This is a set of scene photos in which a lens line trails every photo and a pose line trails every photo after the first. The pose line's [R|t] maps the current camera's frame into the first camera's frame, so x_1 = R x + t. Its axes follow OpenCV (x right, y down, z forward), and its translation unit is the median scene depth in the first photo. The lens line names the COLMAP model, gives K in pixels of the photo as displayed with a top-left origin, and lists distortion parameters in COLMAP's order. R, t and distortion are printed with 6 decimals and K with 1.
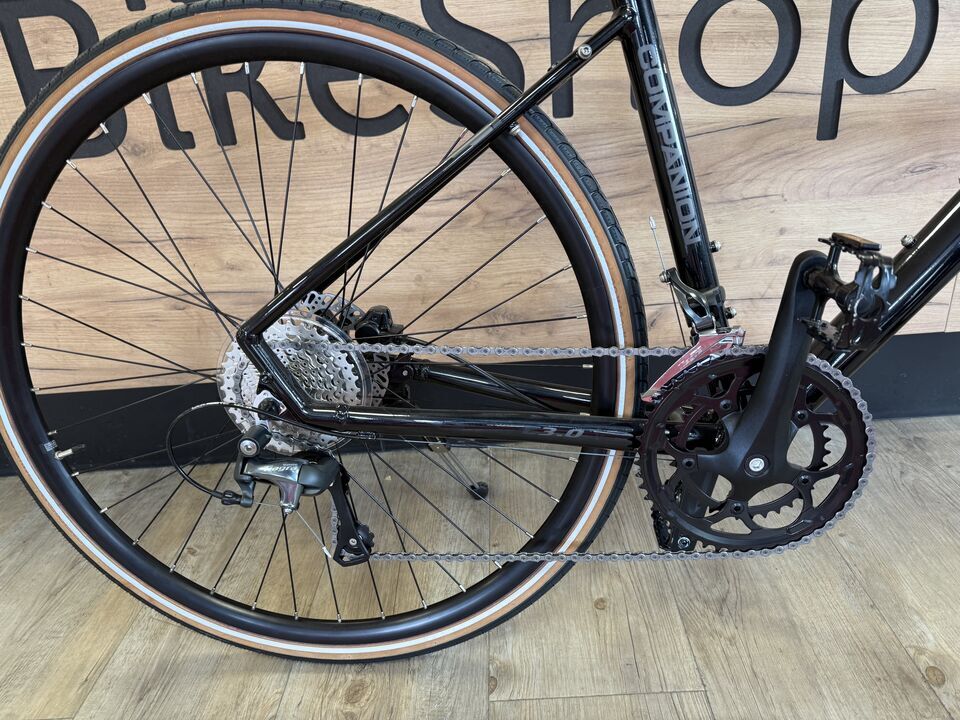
lens RADIAL K [[683.4, 0, 483.2], [0, 683.4, 365.4], [0, 0, 1]] dist [0.025474, -0.035895]
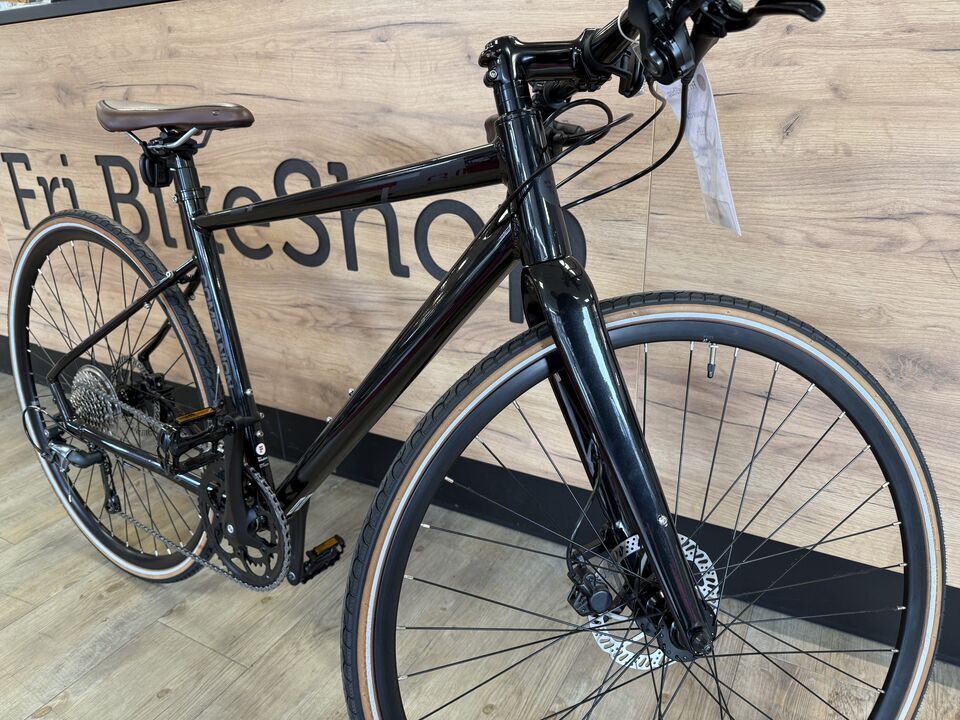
lens RADIAL K [[683.4, 0, 473.6], [0, 683.4, 357.8], [0, 0, 1]] dist [0.025474, -0.035895]
pose [[0.872219, 0.228680, -0.432365, 1.023513], [-0.237499, 0.970781, 0.034339, -0.299498], [0.427585, 0.072736, 0.901044, -0.173722]]
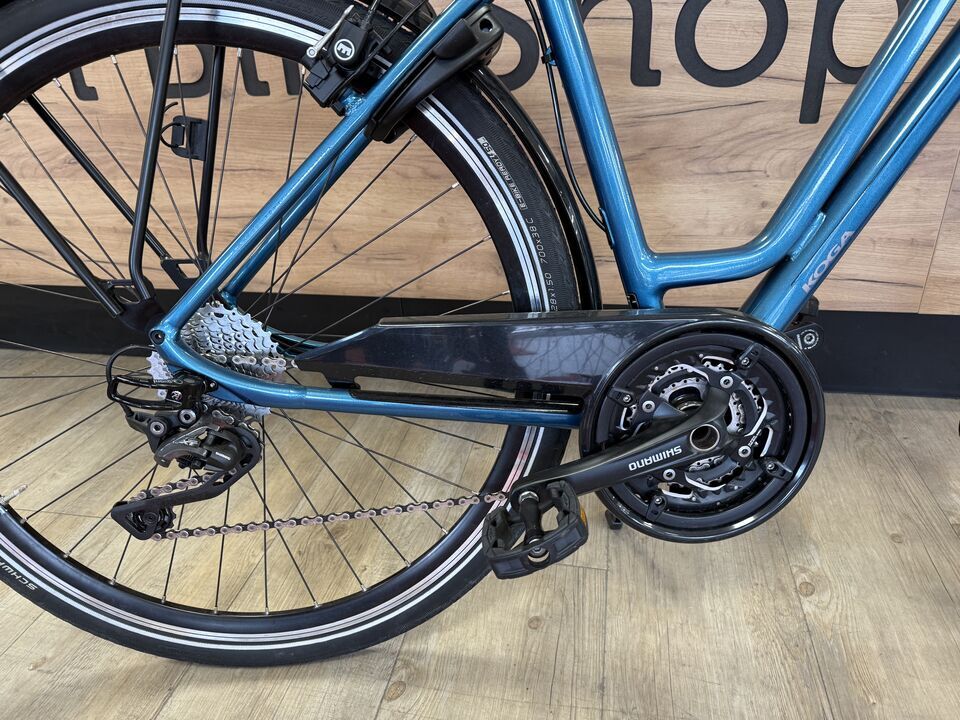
lens RADIAL K [[683.4, 0, 483.8], [0, 683.4, 364.9], [0, 0, 1]] dist [0.025474, -0.035895]
pose [[0.983969, 0.115675, -0.135738, 0.187001], [-0.110032, 0.992749, 0.048394, 0.062647], [0.140351, -0.032683, 0.989562, -0.182871]]
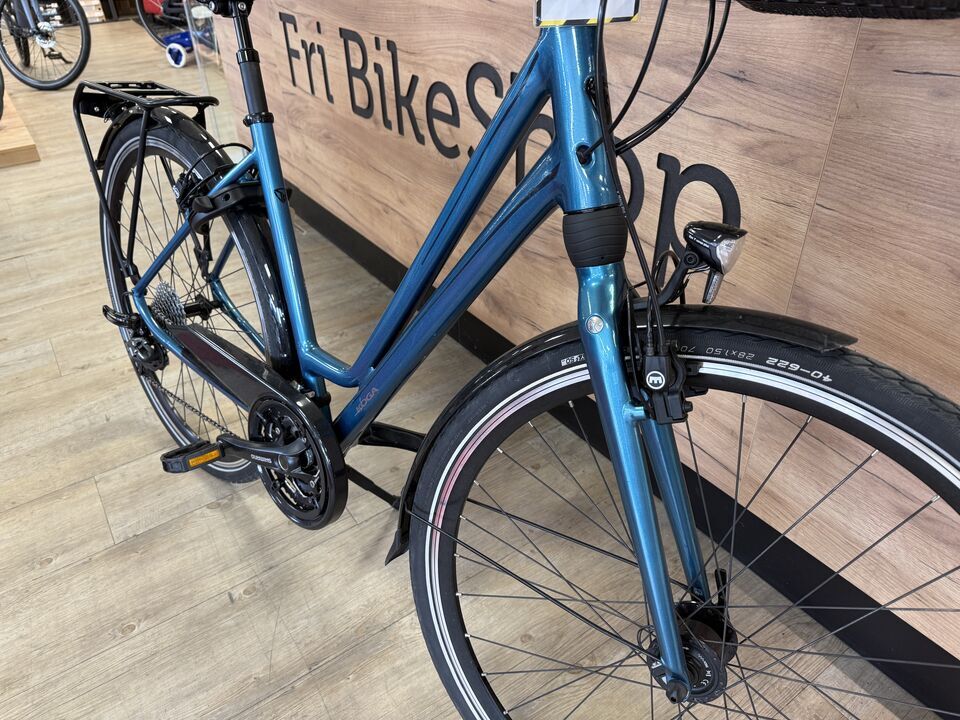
lens RADIAL K [[683.4, 0, 474.7], [0, 683.4, 366.8], [0, 0, 1]] dist [0.025474, -0.035895]
pose [[0.572433, 0.515407, -0.637712, 1.171199], [-0.361999, 0.856700, 0.367452, -0.541843], [0.735715, 0.020509, 0.676981, -0.011955]]
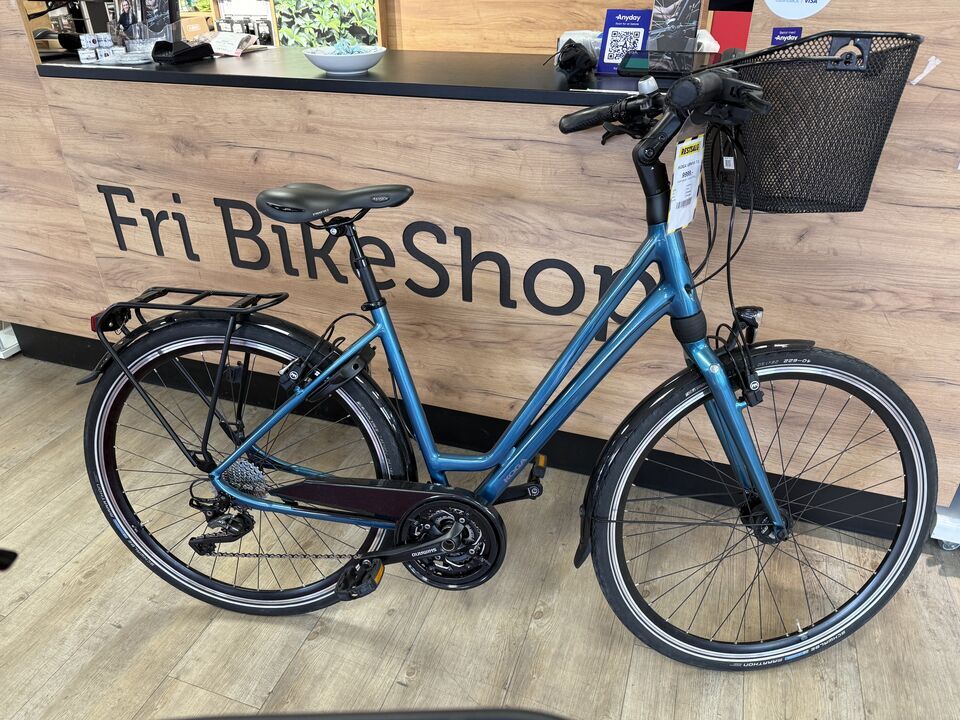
lens RADIAL K [[683.4, 0, 478.4], [0, 683.4, 361.1], [0, 0, 1]] dist [0.025474, -0.035895]
pose [[0.944862, 0.226243, -0.236747, 0.654598], [-0.197698, 0.970447, 0.138374, -0.479648], [0.261057, -0.083940, 0.961667, -0.873727]]
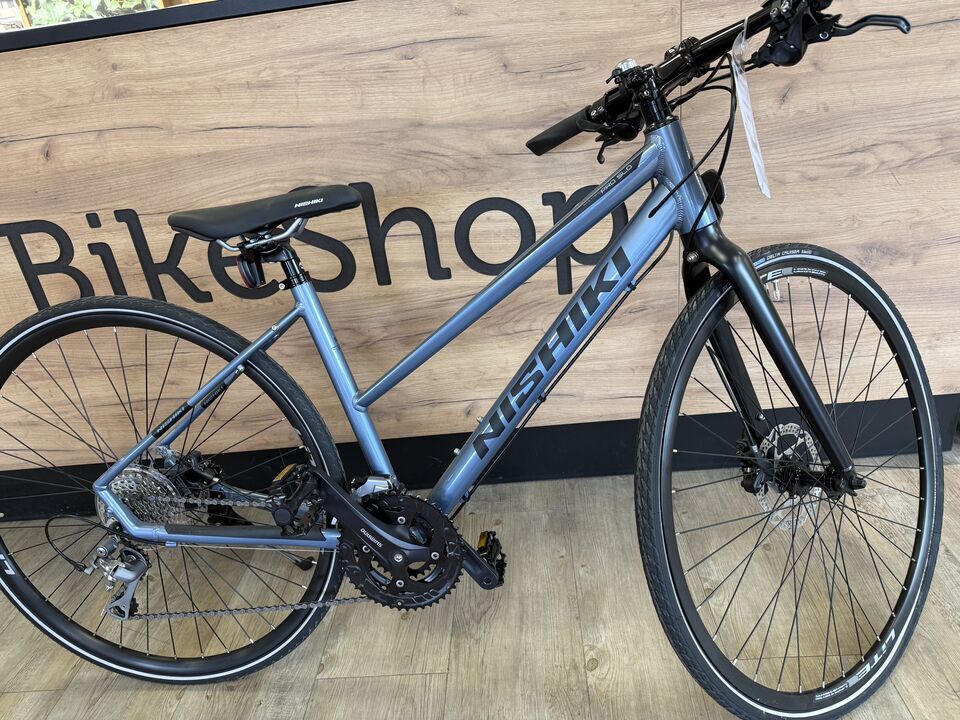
lens RADIAL K [[683.4, 0, 478.5], [0, 683.4, 365.0], [0, 0, 1]] dist [0.025474, -0.035895]
pose [[0.998539, -0.021555, -0.049542, 0.395843], [0.022367, 0.999623, 0.015911, -0.213037], [0.049181, -0.016996, 0.998645, -0.465152]]
